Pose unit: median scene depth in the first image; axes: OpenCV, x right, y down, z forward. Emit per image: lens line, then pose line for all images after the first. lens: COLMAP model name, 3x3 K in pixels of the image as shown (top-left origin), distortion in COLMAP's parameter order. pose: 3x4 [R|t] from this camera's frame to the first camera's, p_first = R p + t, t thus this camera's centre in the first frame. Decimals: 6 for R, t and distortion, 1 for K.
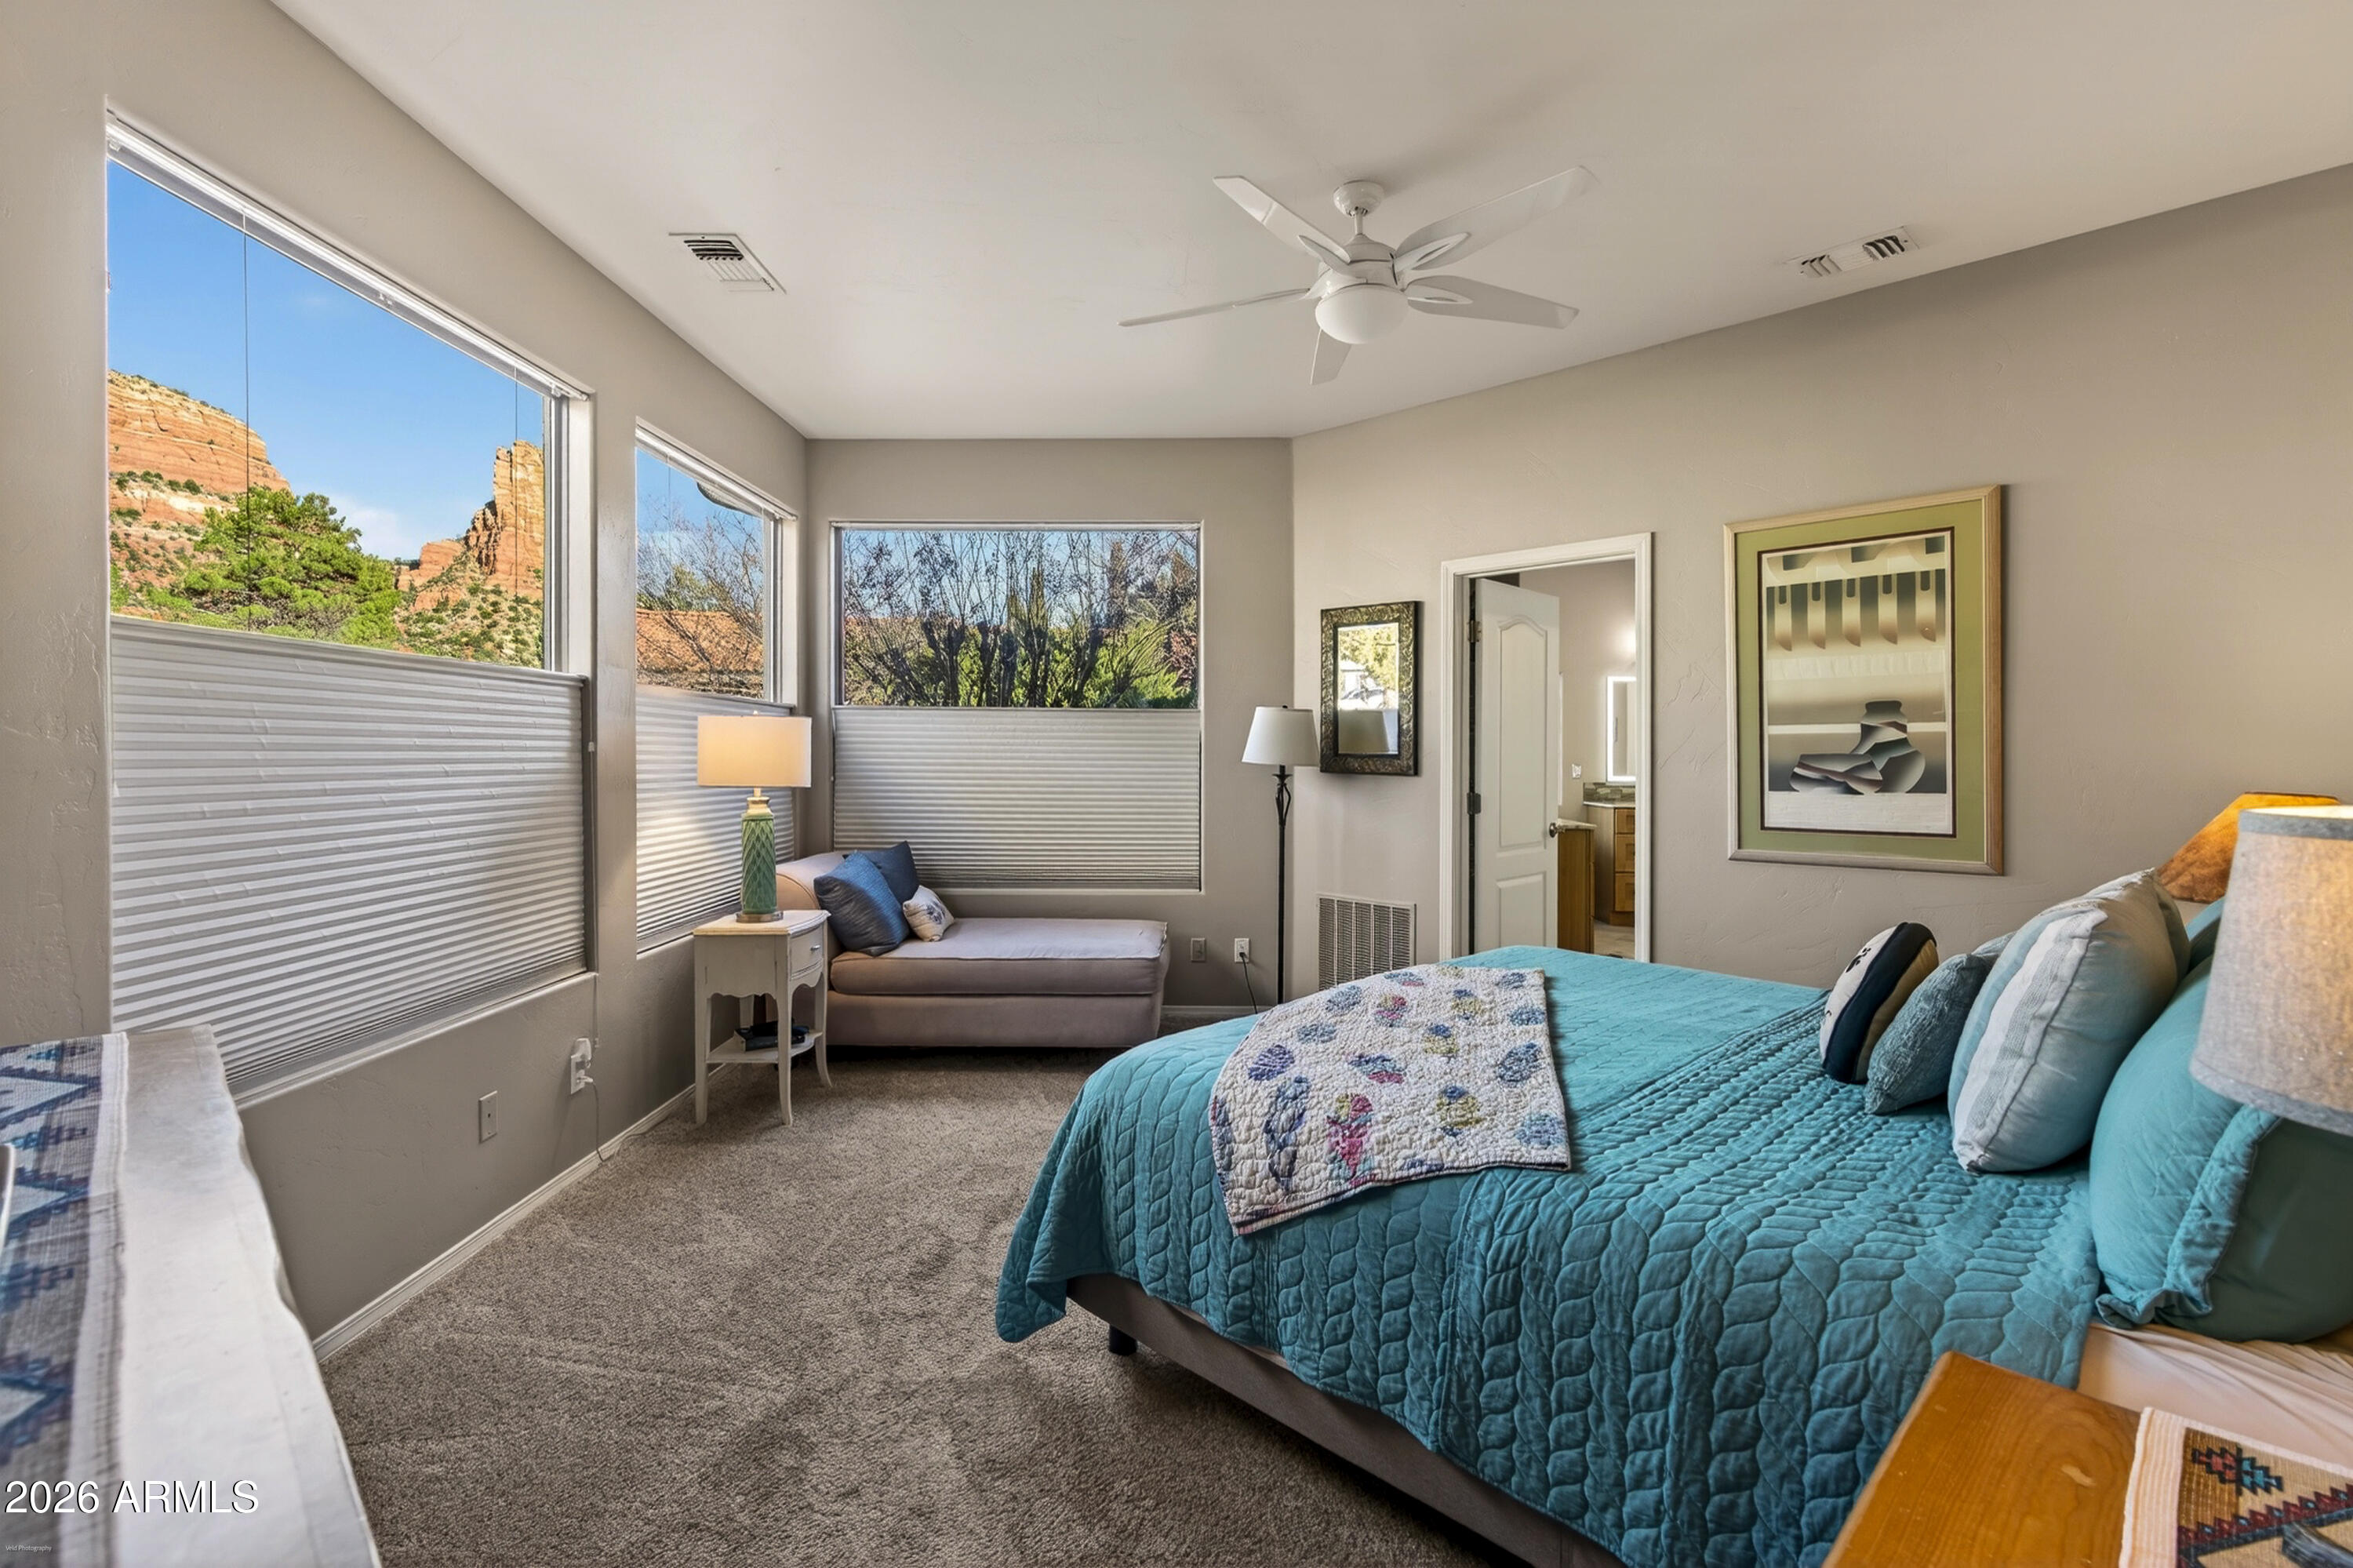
lens RADIAL K [[1058.8, 0, 1183.2], [0, 1058.8, 761.0], [0, 0, 1]] dist [0.000158, -0.000199]
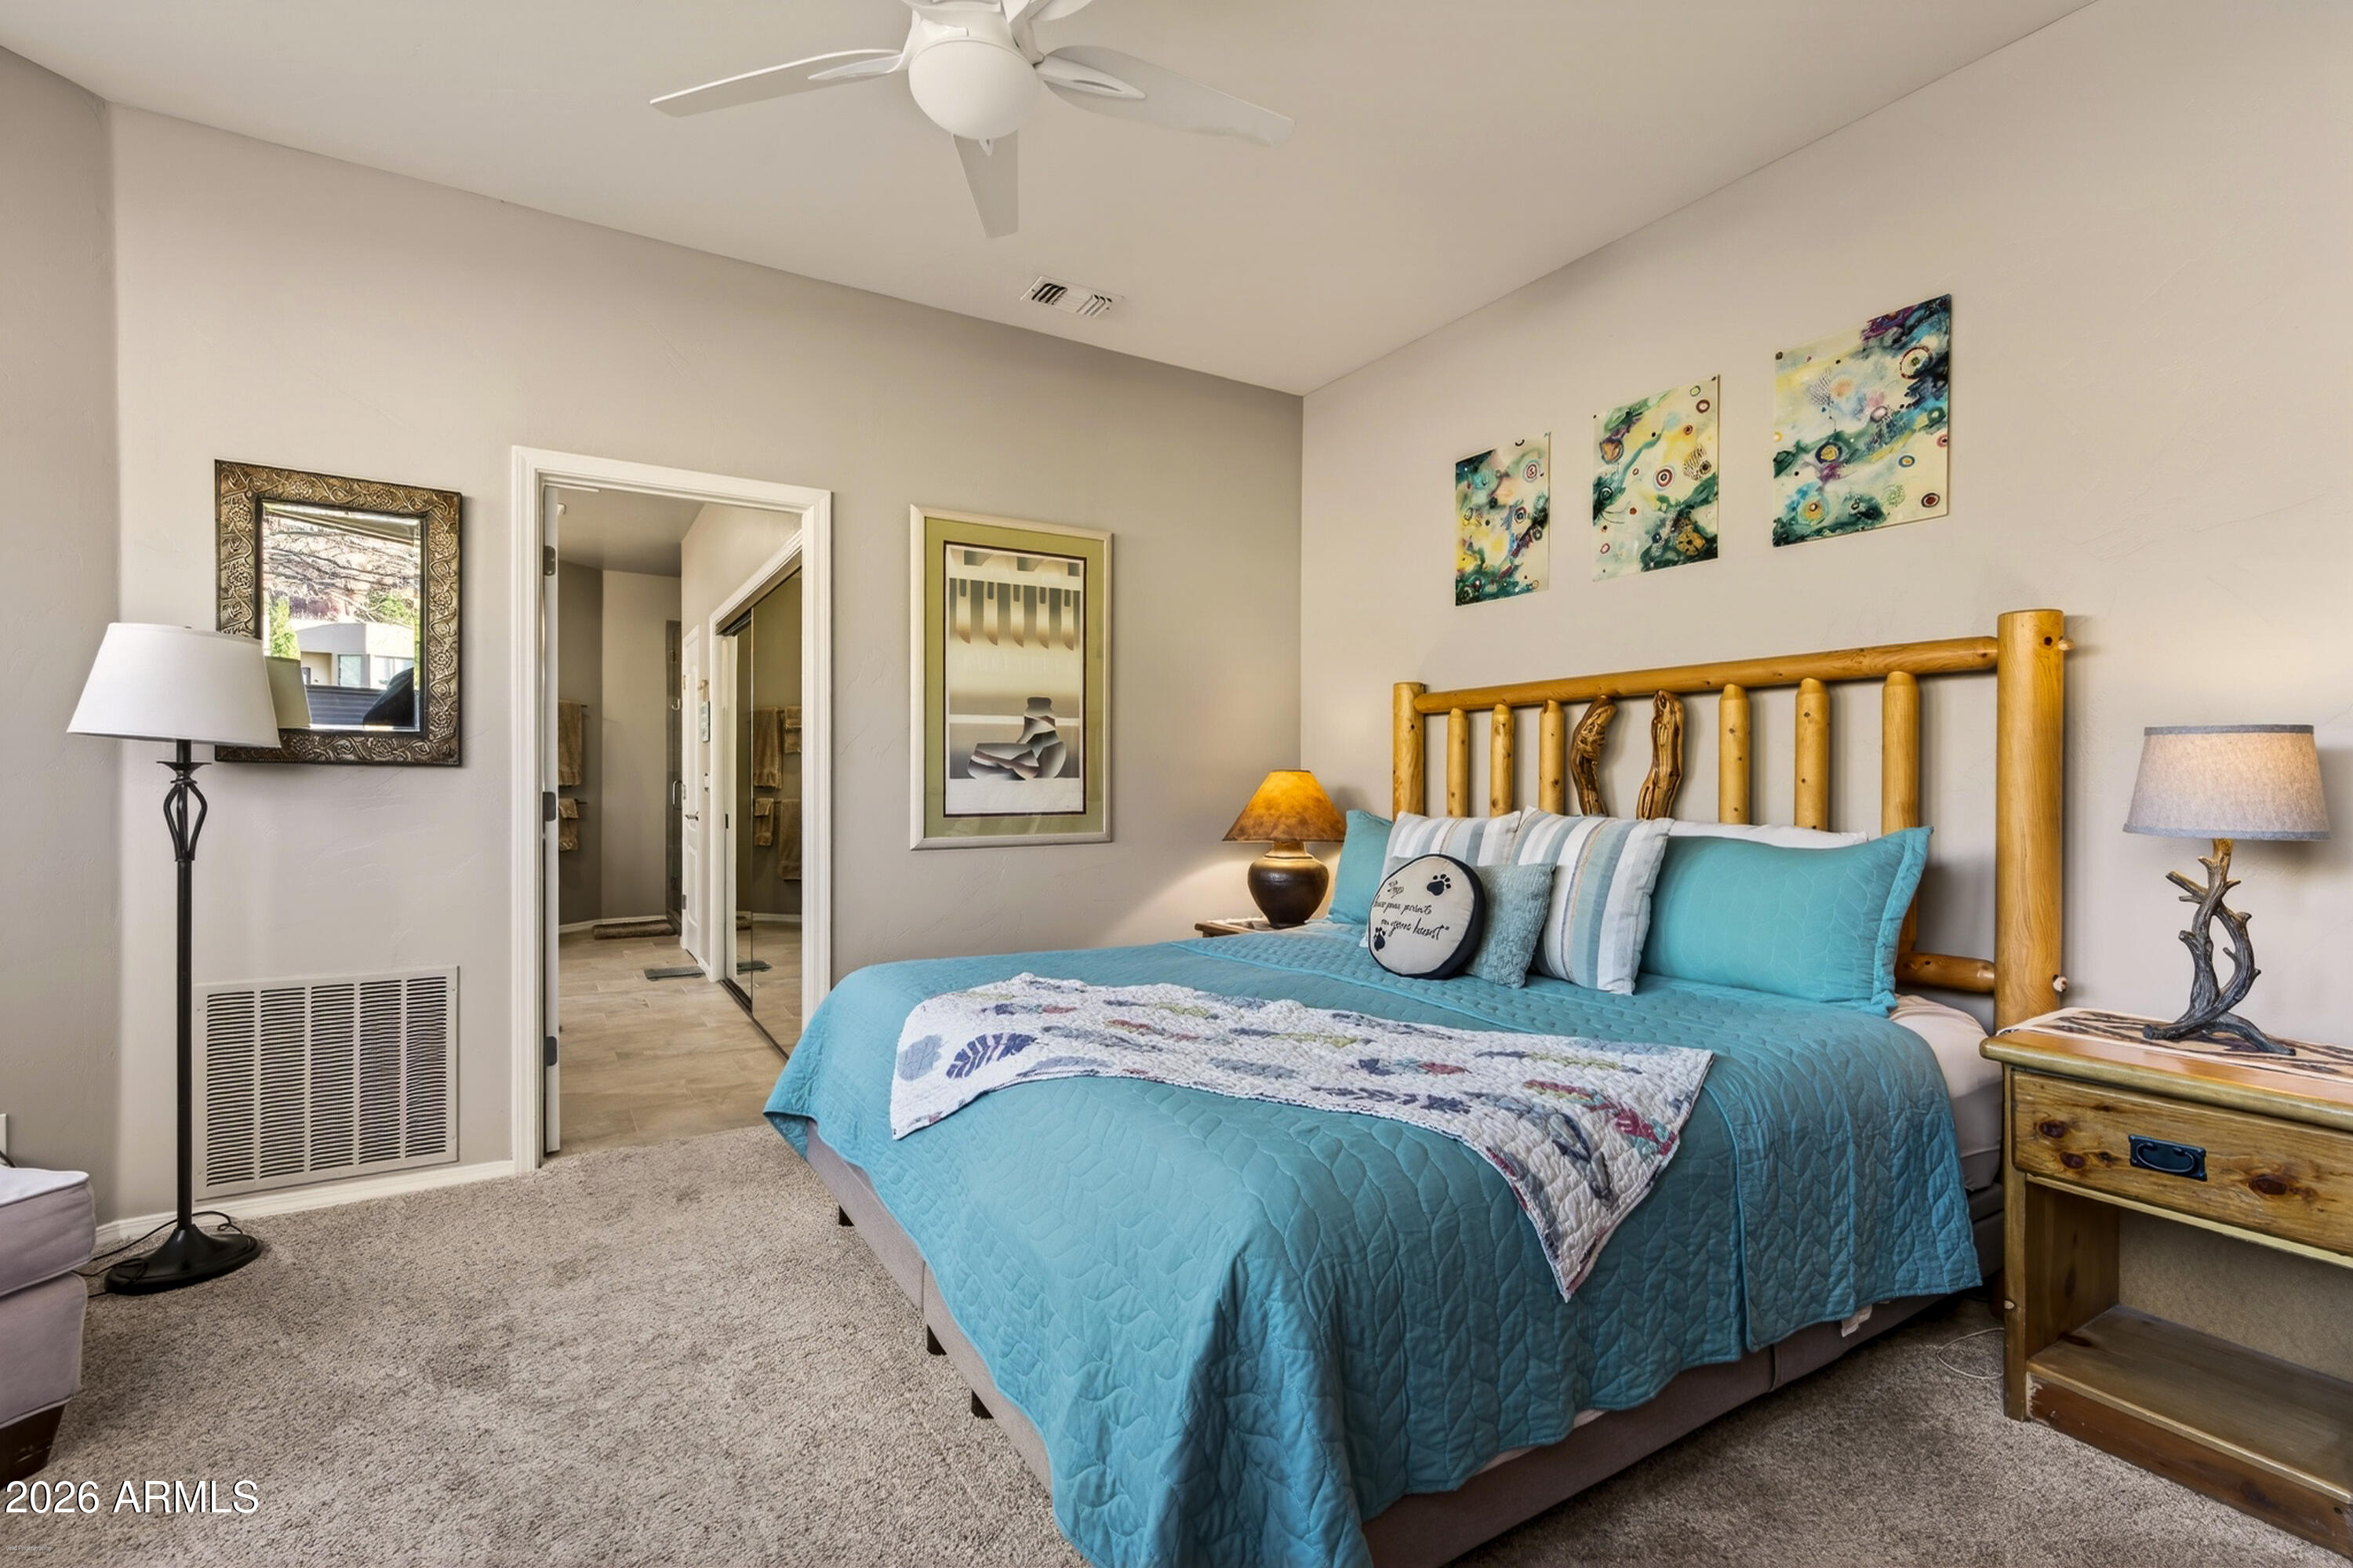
lens RADIAL K [[1081.2, 0, 1176.5], [0, 1081.2, 784.0], [0, 0, 1]] dist [-0.000668, -0.000182]
pose [[0.211917, -0.007122, 0.977262, -0.437463], [0.004845, 0.999969, 0.006237, 0.029474], [-0.977276, 0.003414, 0.211945, 0.603277]]
